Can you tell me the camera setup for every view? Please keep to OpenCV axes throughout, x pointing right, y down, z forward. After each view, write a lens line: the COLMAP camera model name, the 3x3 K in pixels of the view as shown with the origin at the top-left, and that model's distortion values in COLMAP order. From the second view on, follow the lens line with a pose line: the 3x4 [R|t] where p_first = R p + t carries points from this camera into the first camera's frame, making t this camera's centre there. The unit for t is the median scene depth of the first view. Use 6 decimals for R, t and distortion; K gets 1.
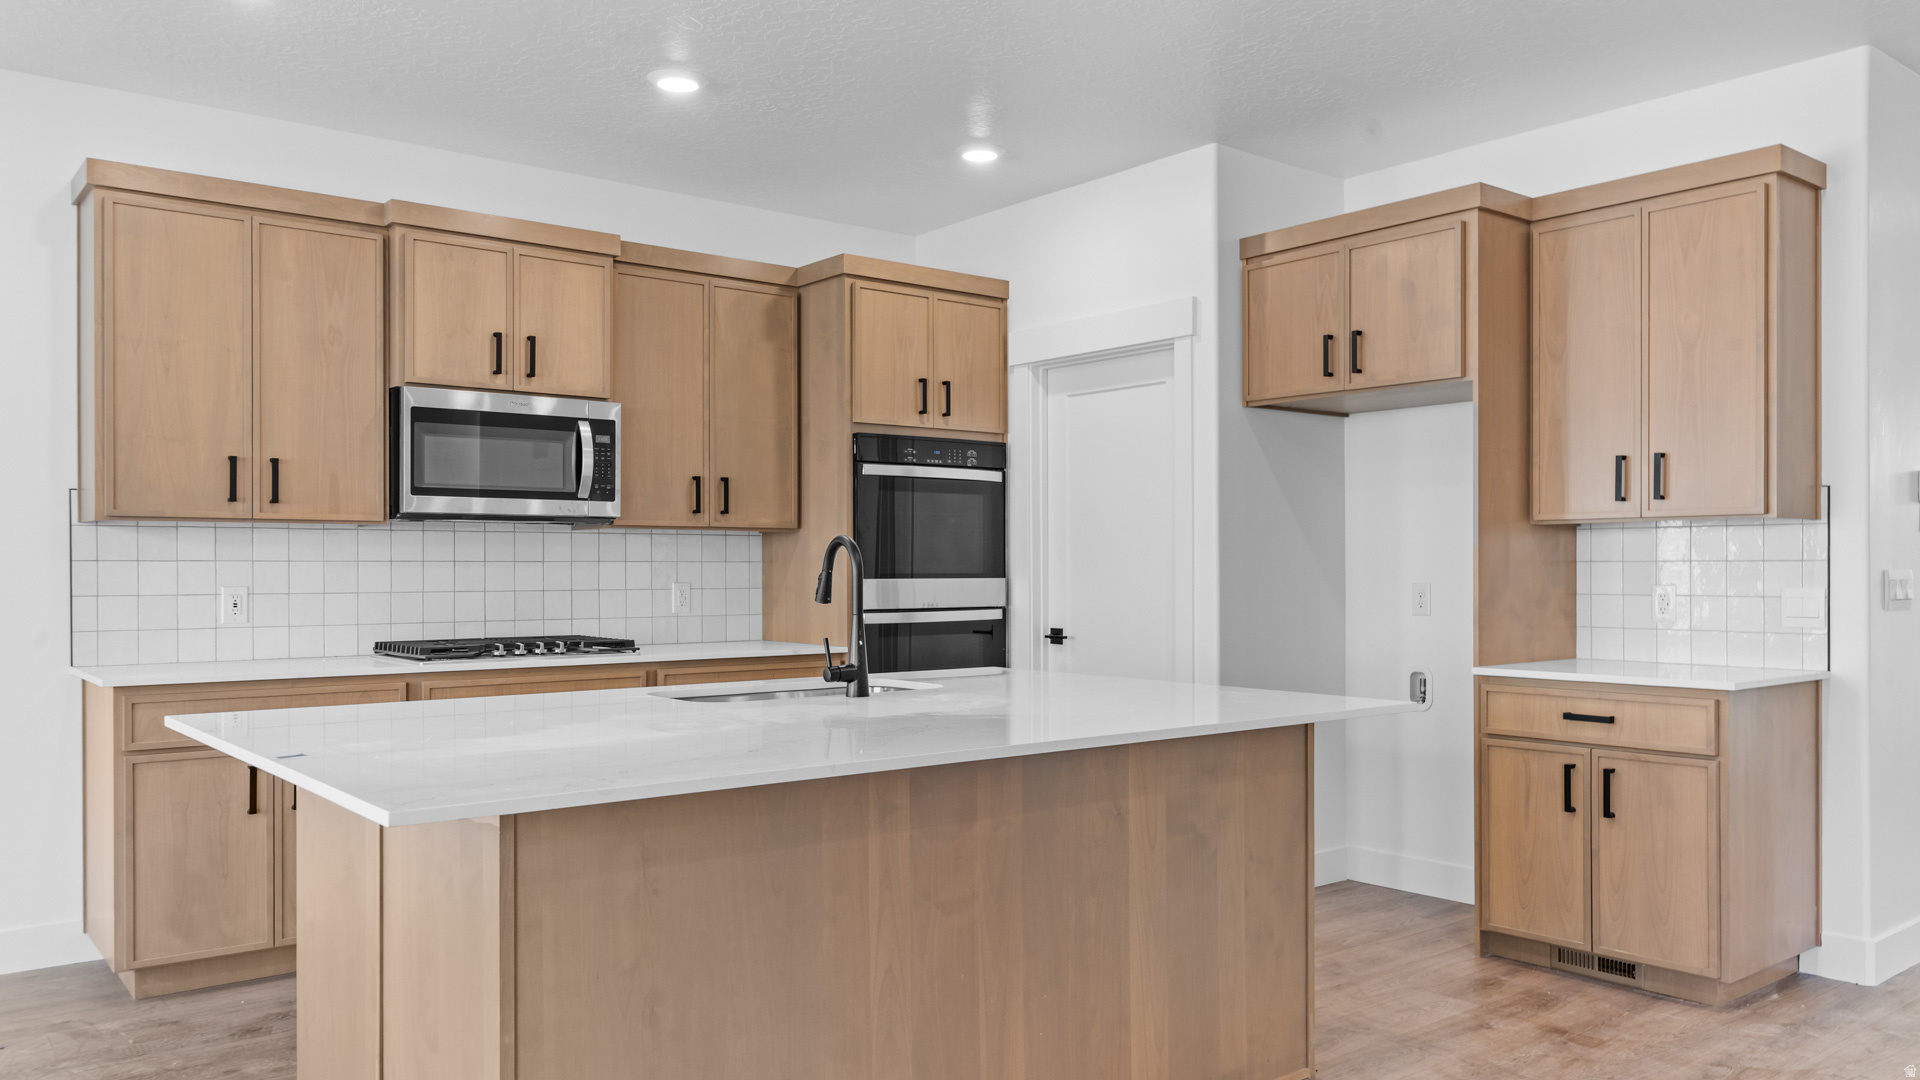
lens RADIAL K [[1405.6, 0, 961.0], [0, 1405.6, 582.1], [0, 0, 1]] dist [0.002667, 0.000455]
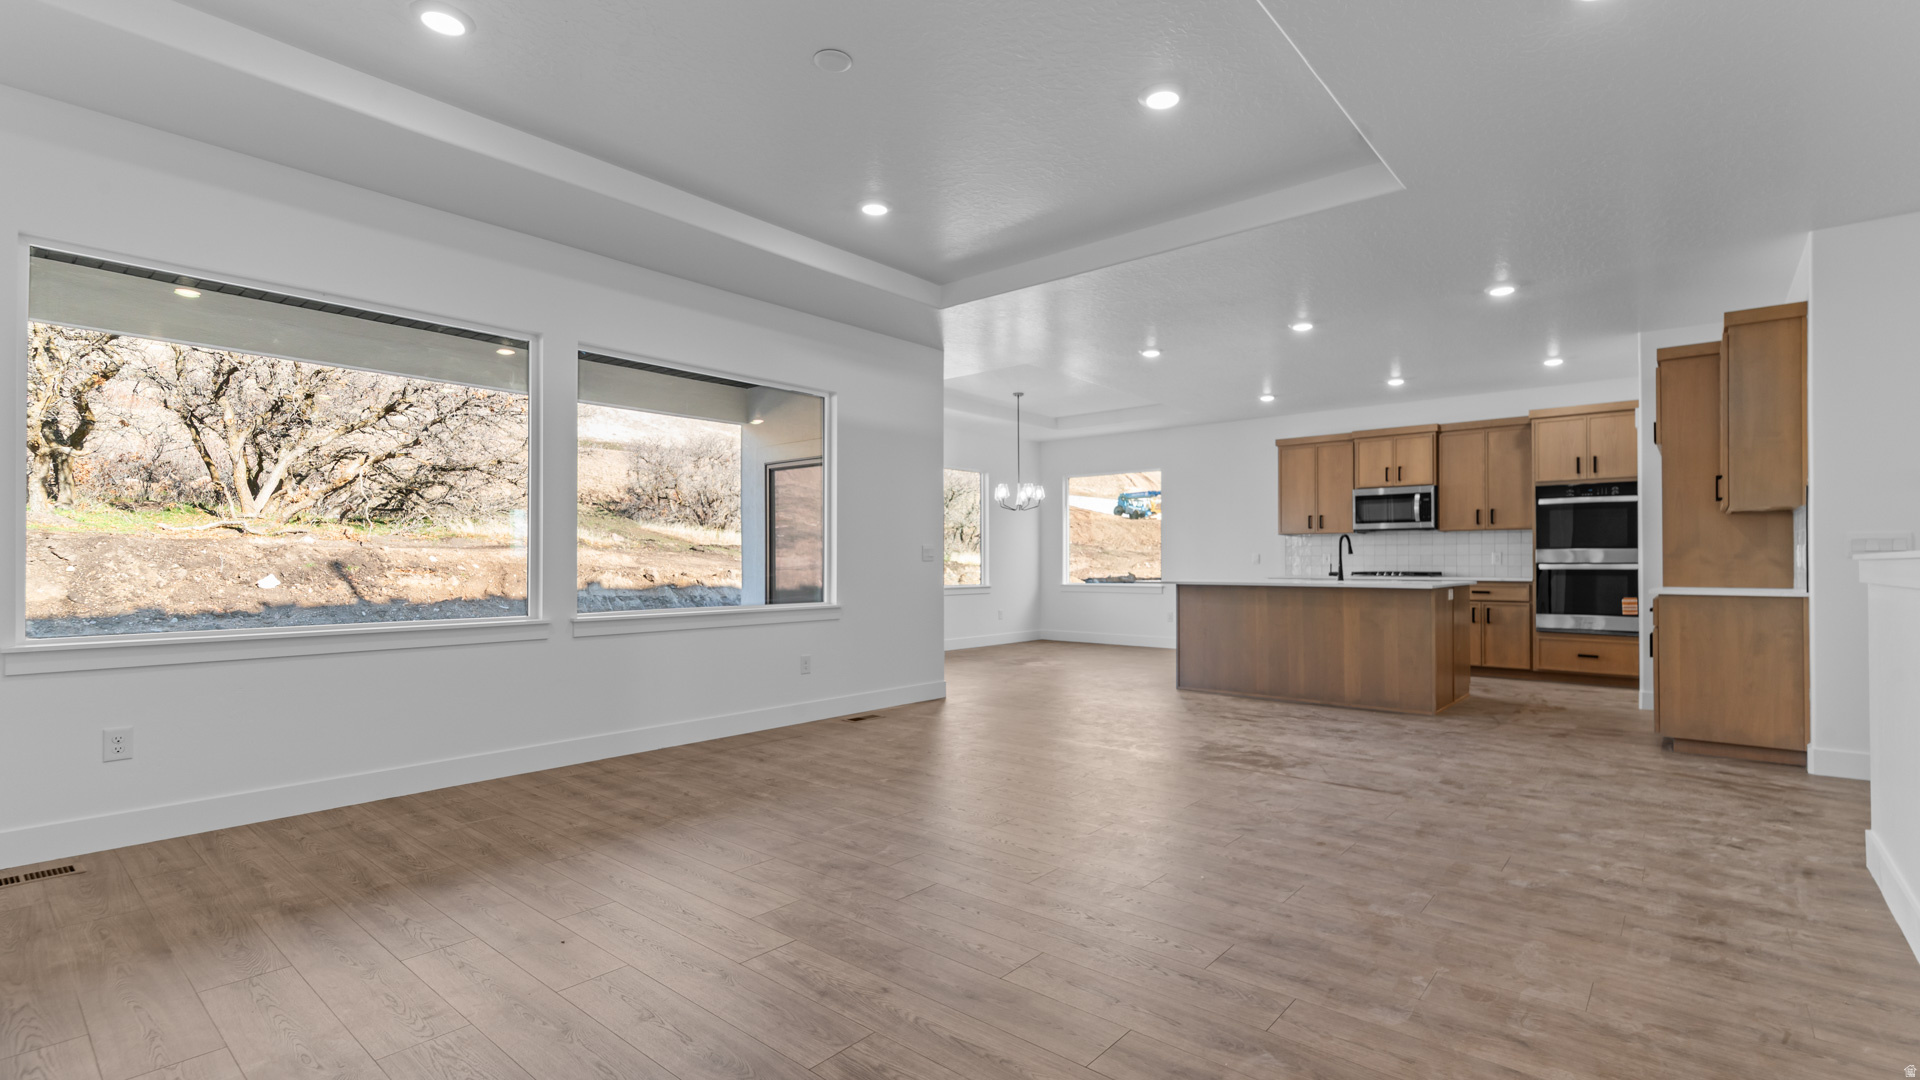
lens RADIAL K [[846.7, 0, 1013.6], [0, 846.7, 541.9], [0, 0, 1]] dist [0.013680, 0.000057]
pose [[0.216827, -0.021842, -0.975966, 1.200327], [-0.005373, 0.999708, -0.023567, 0.025592], [0.976195, 0.010354, 0.216647, -0.157762]]
